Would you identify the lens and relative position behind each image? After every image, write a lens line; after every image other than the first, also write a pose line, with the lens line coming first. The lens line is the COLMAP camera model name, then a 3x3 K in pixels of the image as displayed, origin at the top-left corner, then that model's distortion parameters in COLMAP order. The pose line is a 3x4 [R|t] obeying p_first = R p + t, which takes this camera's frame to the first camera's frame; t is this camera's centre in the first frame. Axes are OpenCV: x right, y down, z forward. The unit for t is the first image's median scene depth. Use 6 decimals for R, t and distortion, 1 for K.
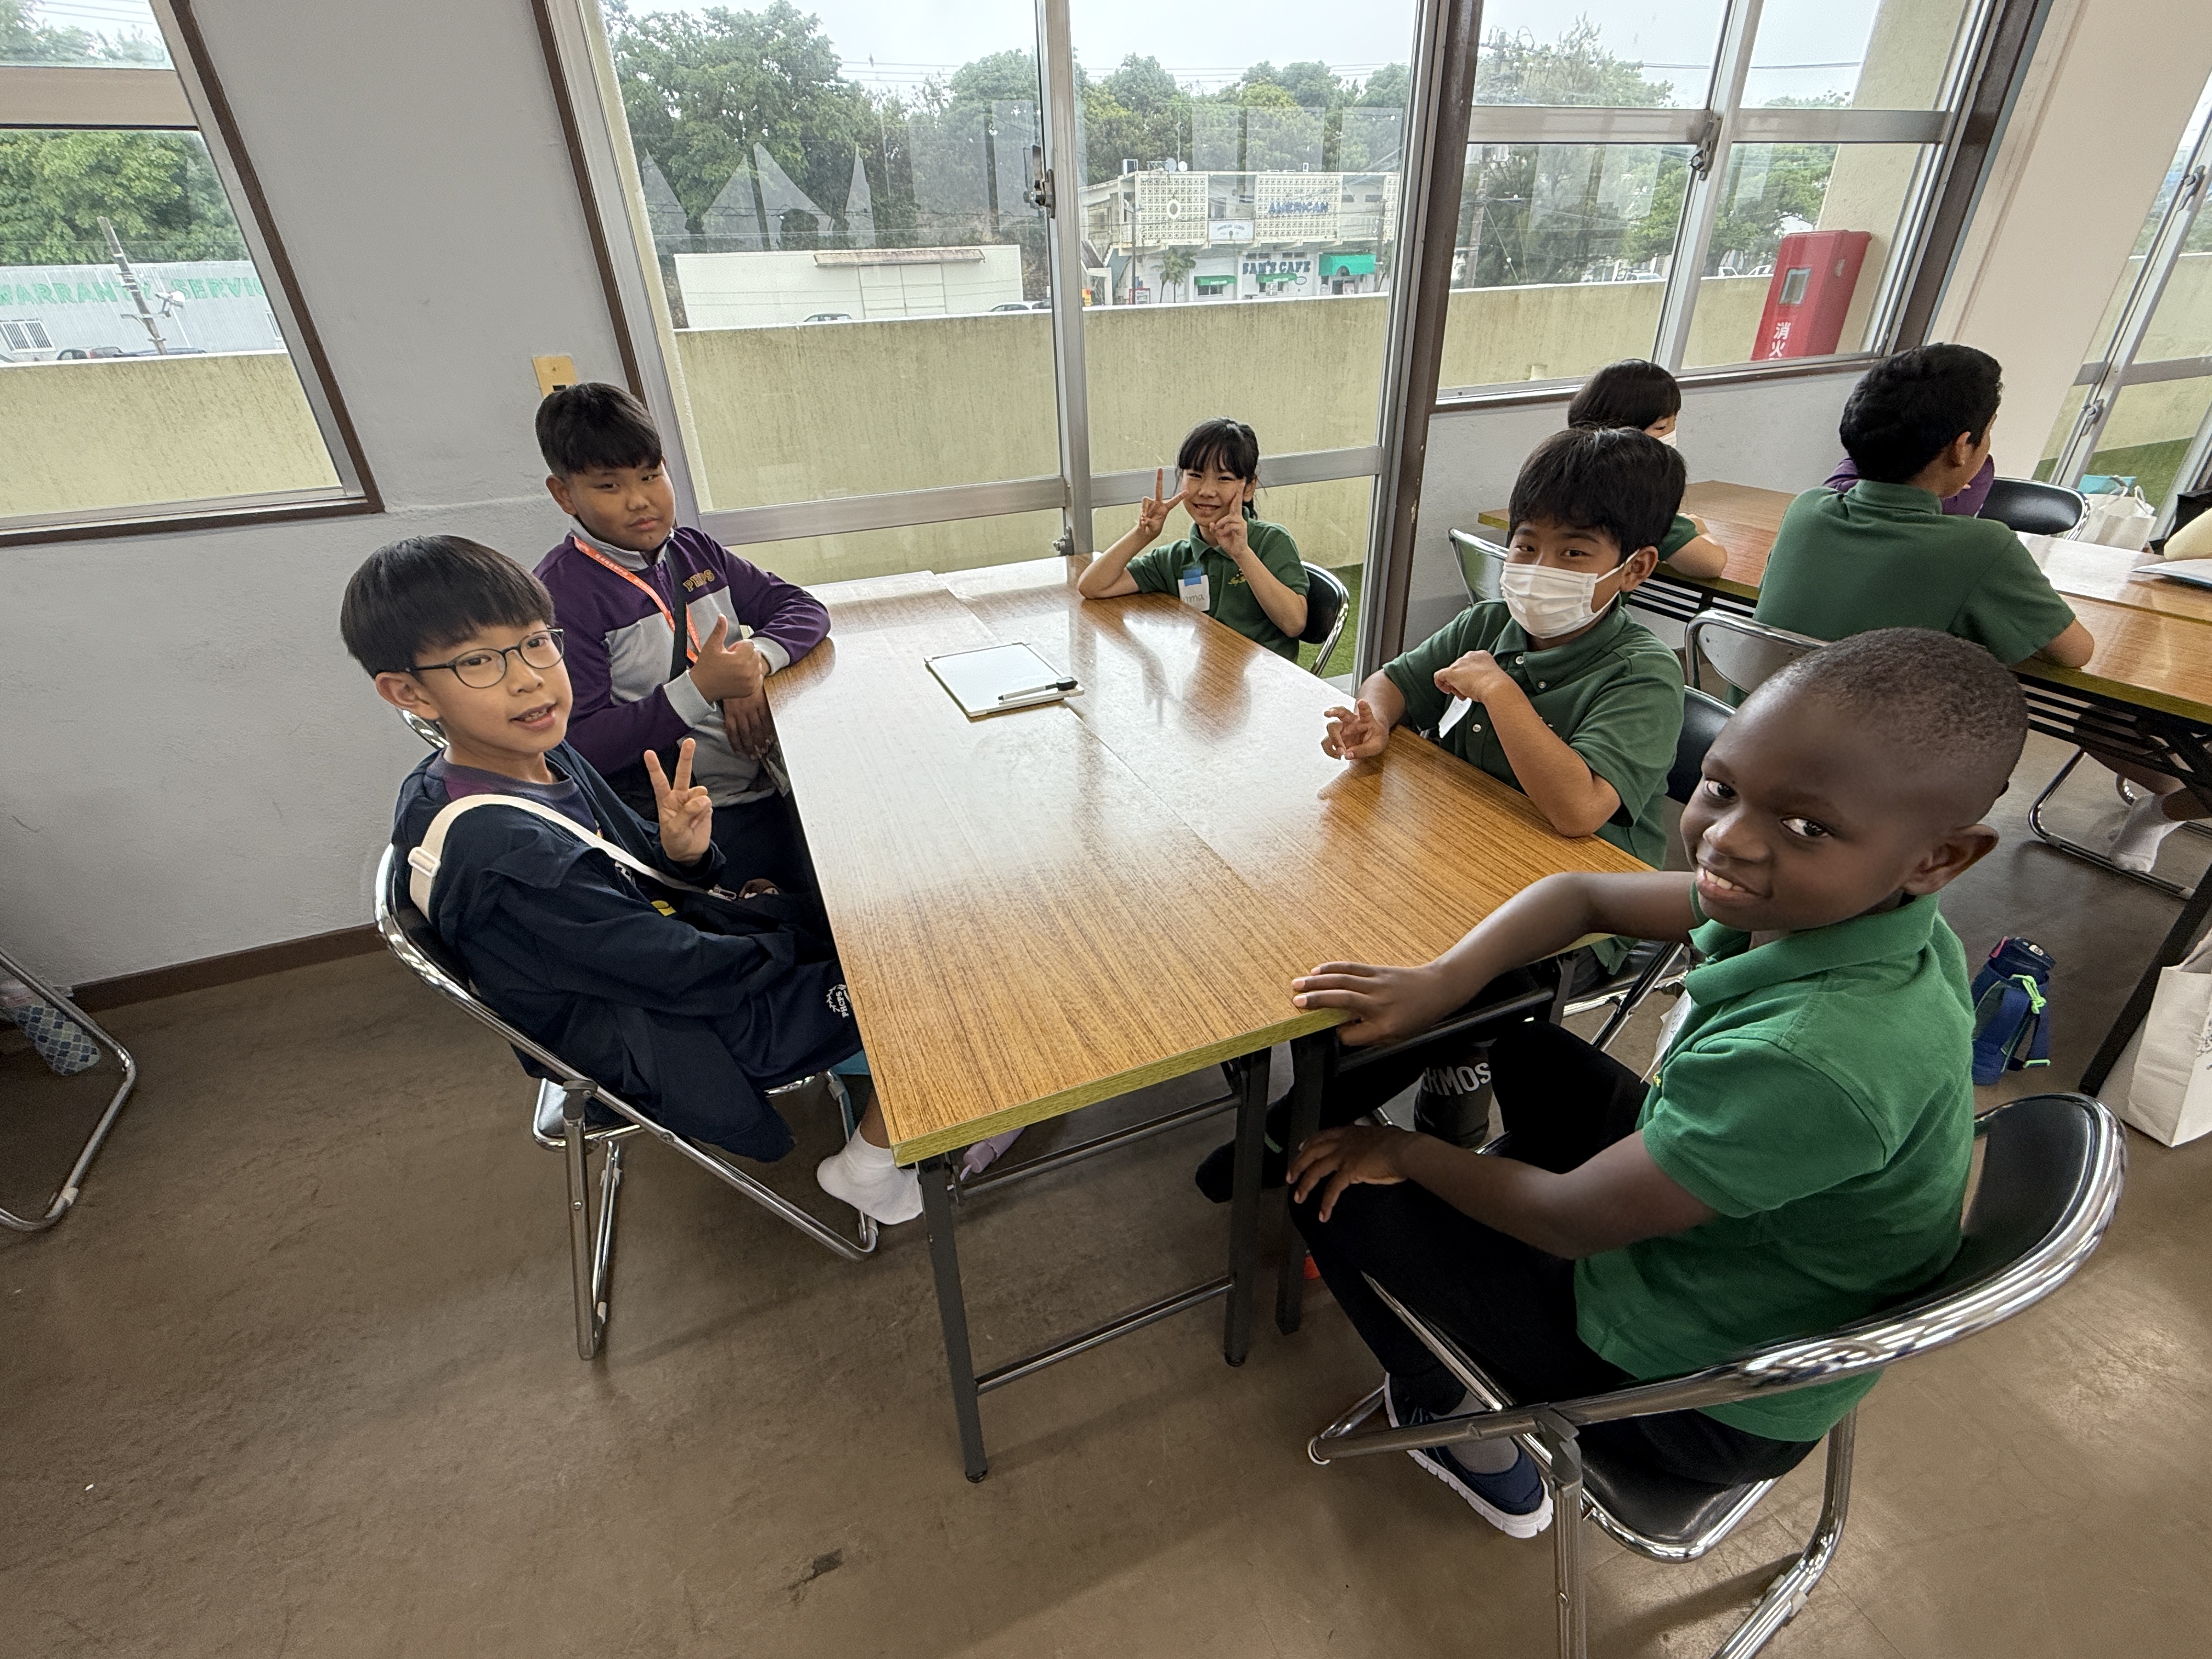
lens RADIAL K [[965.2, 0, 1106.0], [0, 965.2, 829.5], [0, 0, 1]] dist [-0.000091, -0.001475]
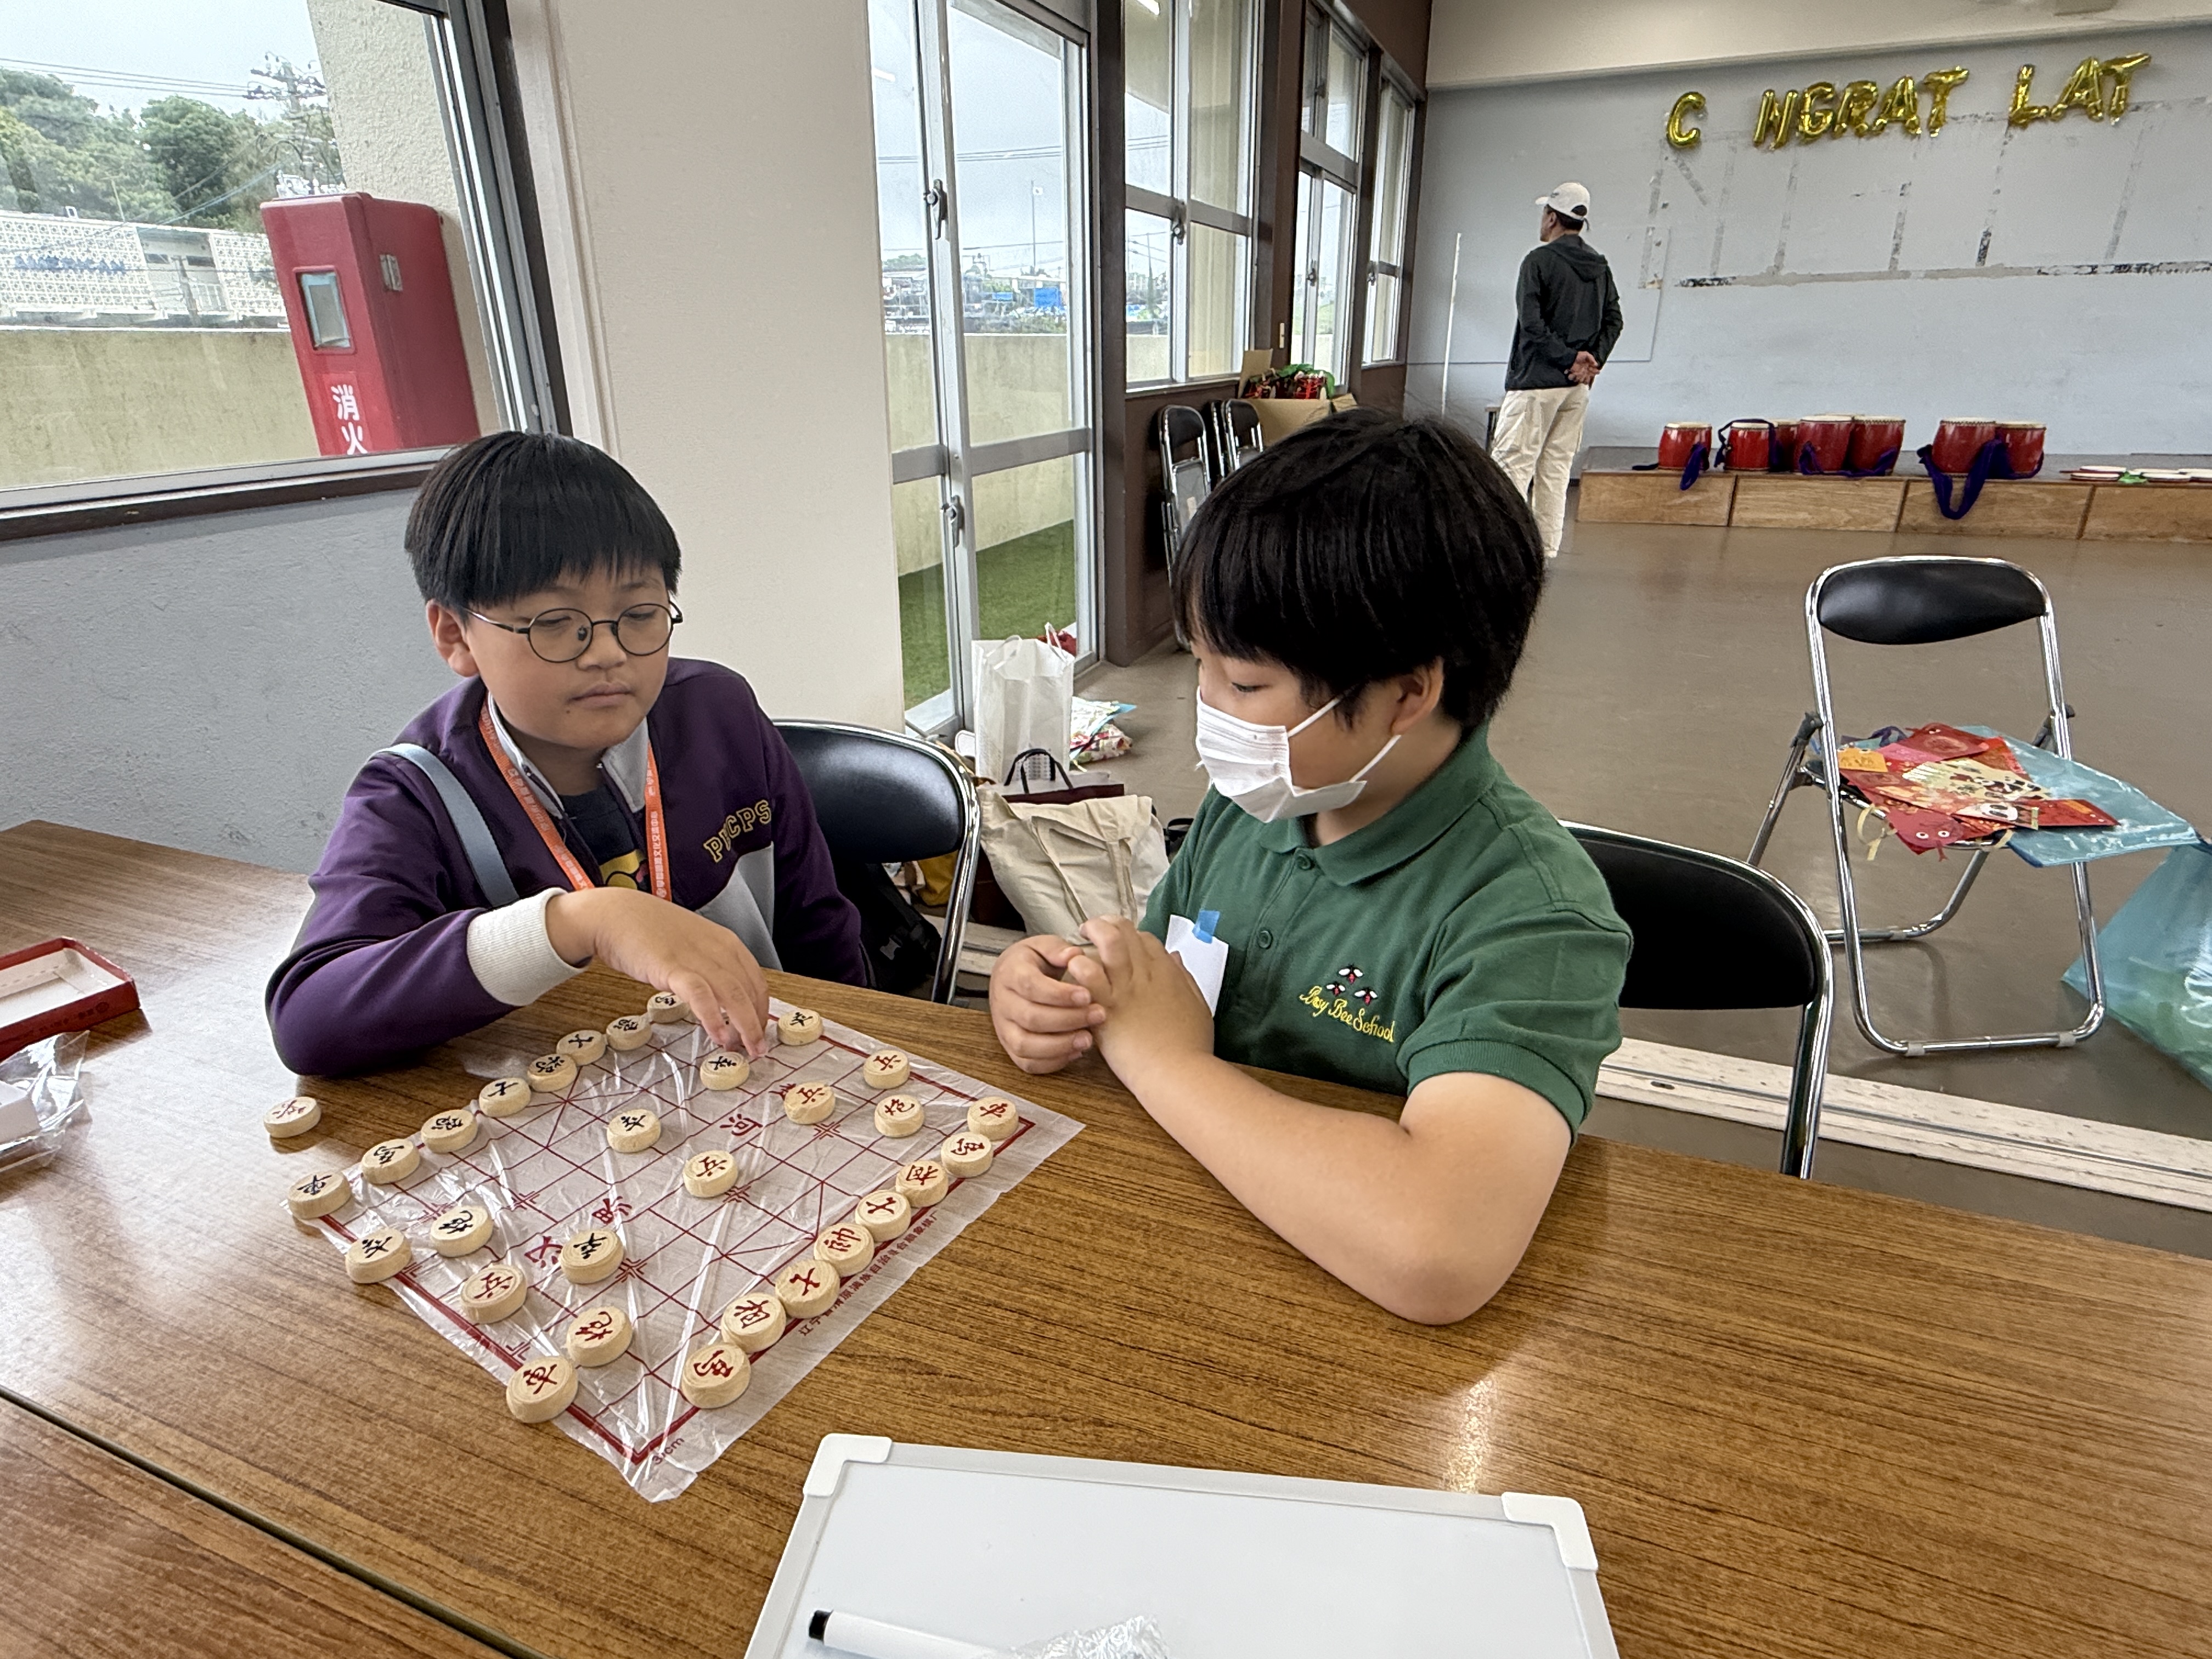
lens RADIAL K [[1165.9, 0, 1106.0], [0, 1165.9, 829.5], [0, 0, 1]] dist [-0.004919, -0.000975]
pose [[0.684622, -0.246988, 0.685777, 0.081449], [0.344242, 0.938865, -0.005523, -0.030822], [-0.642487, 0.239855, 0.727791, 0.064797]]
